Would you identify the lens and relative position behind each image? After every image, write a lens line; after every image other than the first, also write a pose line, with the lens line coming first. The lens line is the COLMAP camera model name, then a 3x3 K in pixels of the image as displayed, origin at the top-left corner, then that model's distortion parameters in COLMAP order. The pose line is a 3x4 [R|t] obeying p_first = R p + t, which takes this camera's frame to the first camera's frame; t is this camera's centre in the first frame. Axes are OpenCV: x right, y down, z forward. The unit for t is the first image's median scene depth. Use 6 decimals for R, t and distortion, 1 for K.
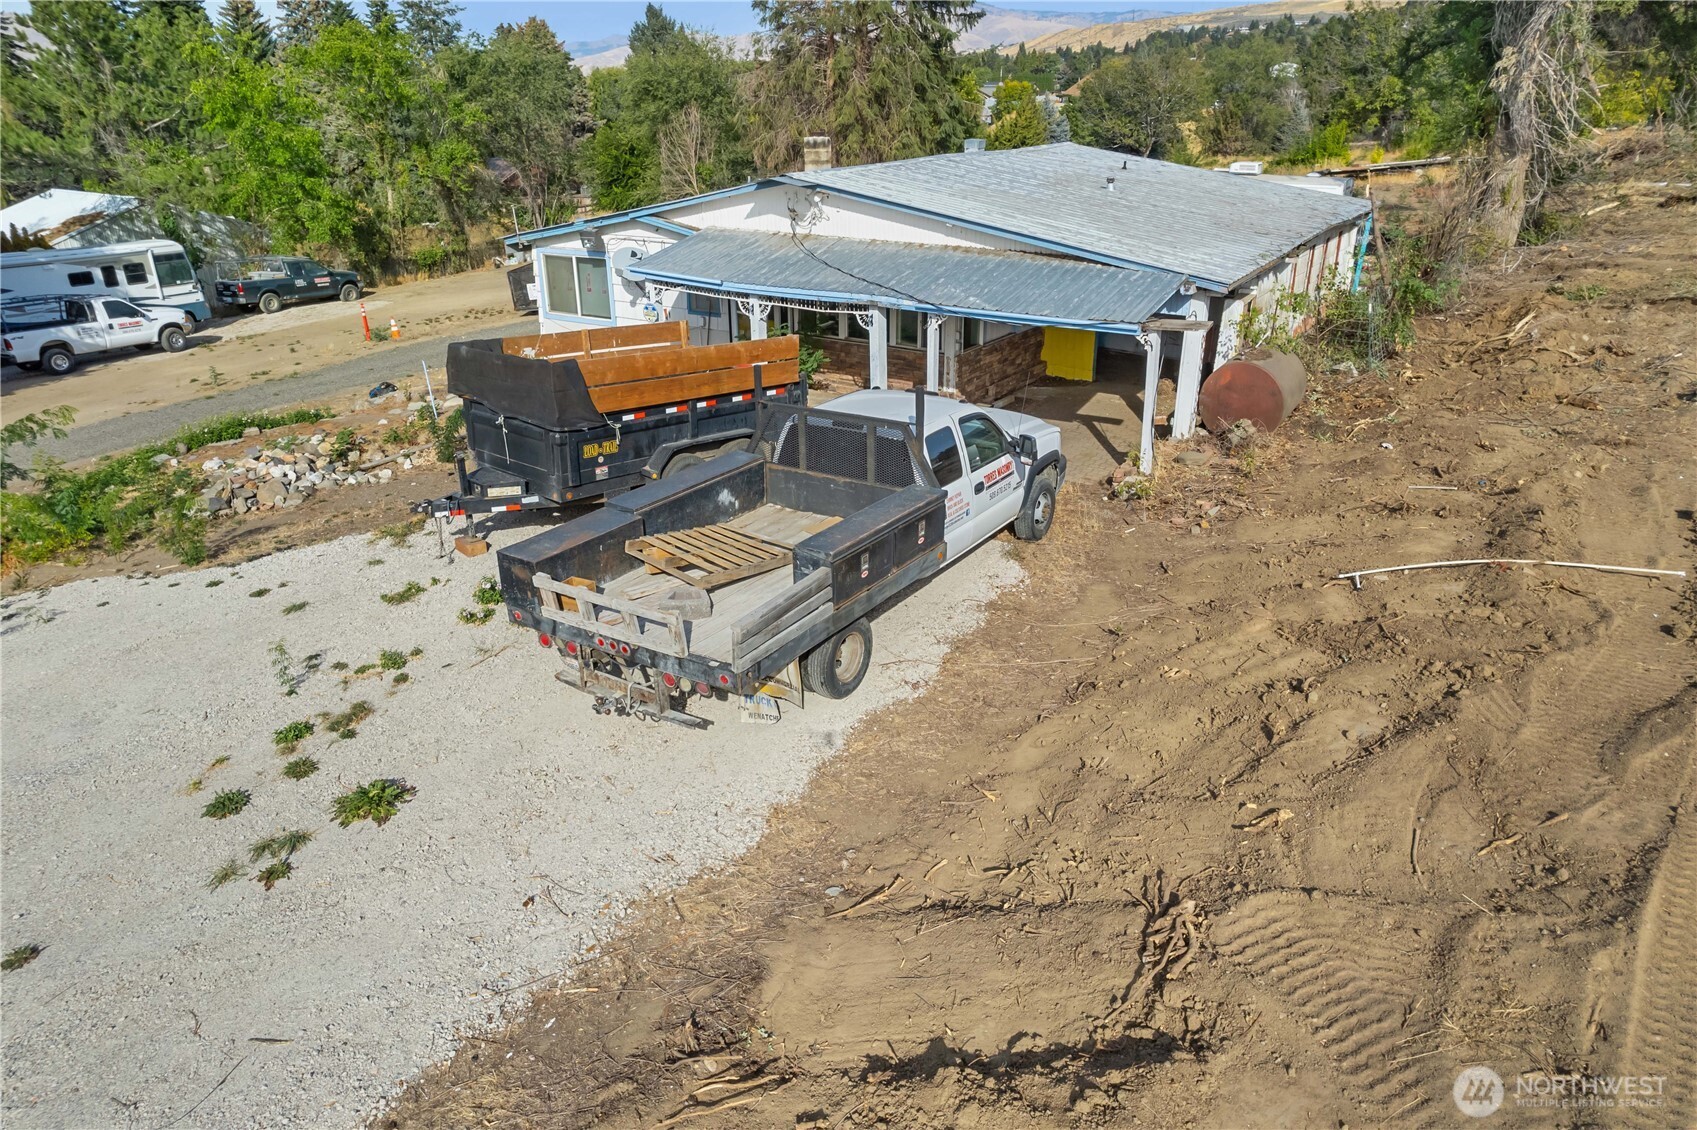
lens RADIAL K [[1112.6, 0, 845.9], [0, 1112.6, 575.3], [0, 0, 1]] dist [-0.084163, 0.075803]
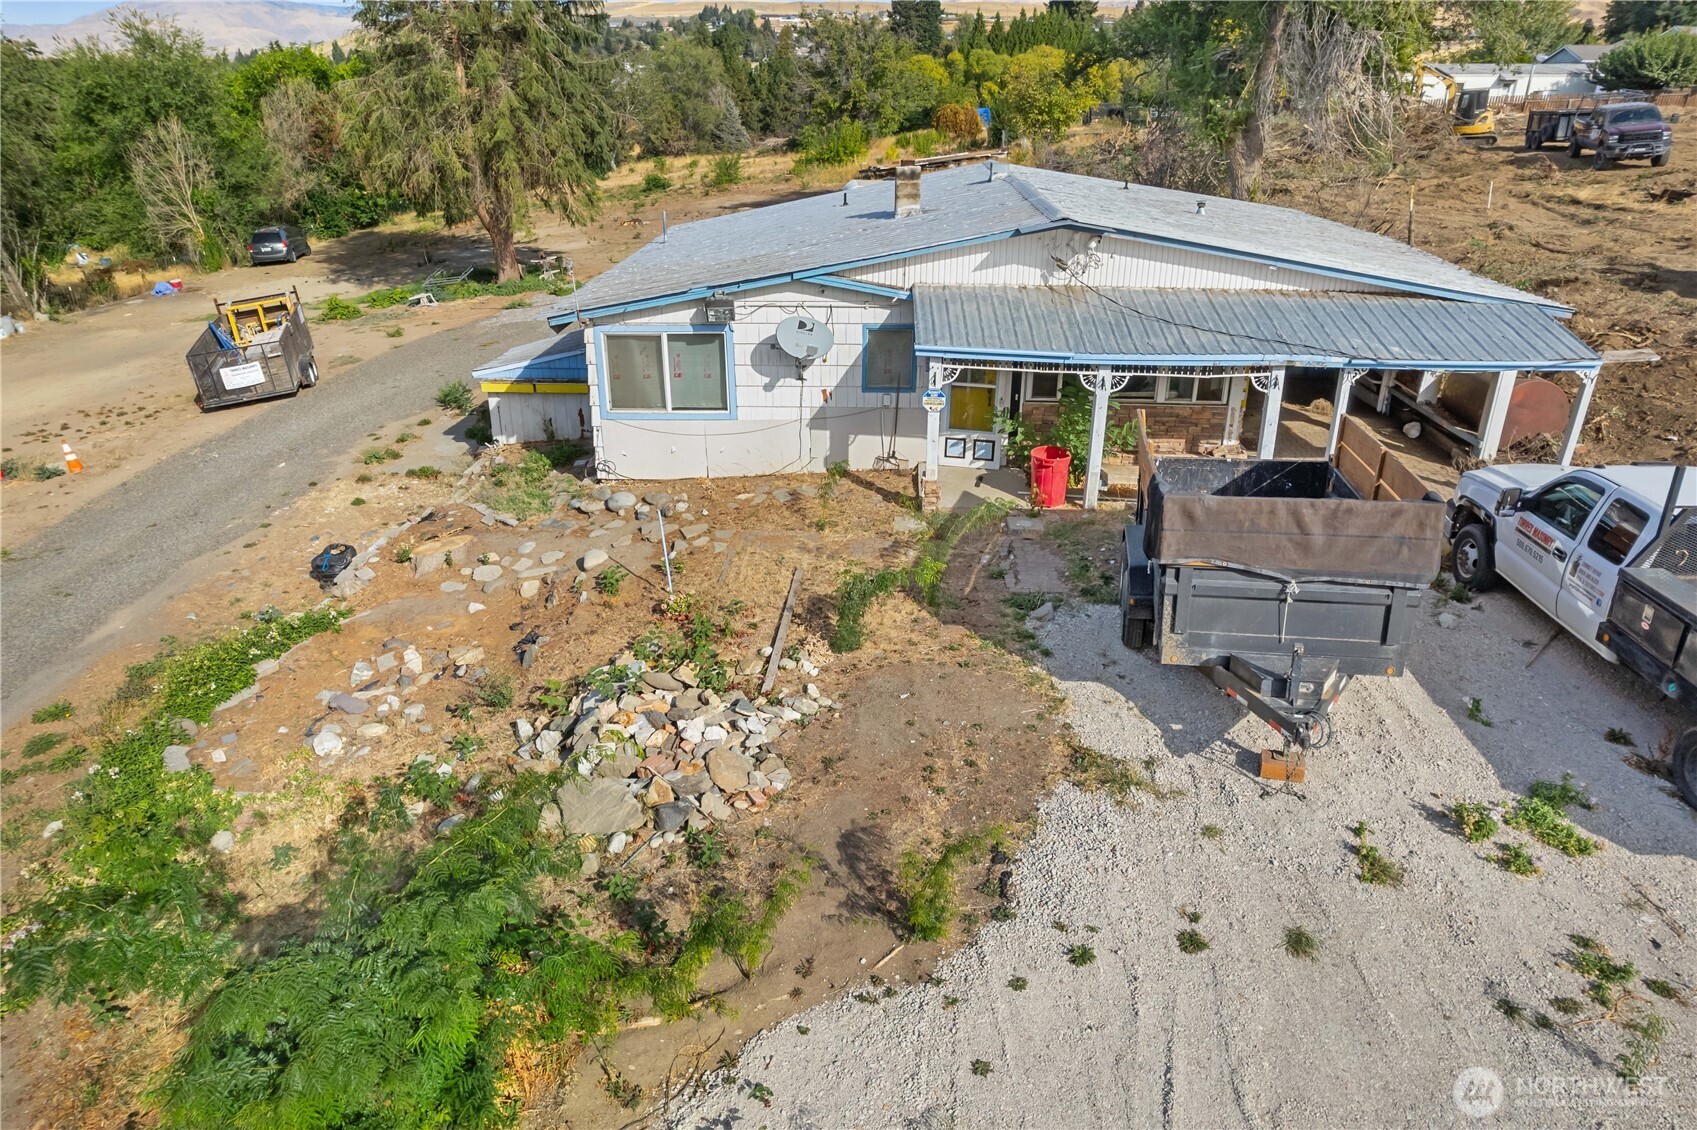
lens RADIAL K [[1108.6, 0, 838.5], [0, 1108.6, 572.4], [0, 0, 1]] dist [-0.092050, 0.088813]
pose [[0.853781, -0.205358, 0.478421, -0.282741], [0.205520, 0.977233, 0.052701, -0.077546], [-0.478351, 0.053330, 0.876548, 0.158165]]
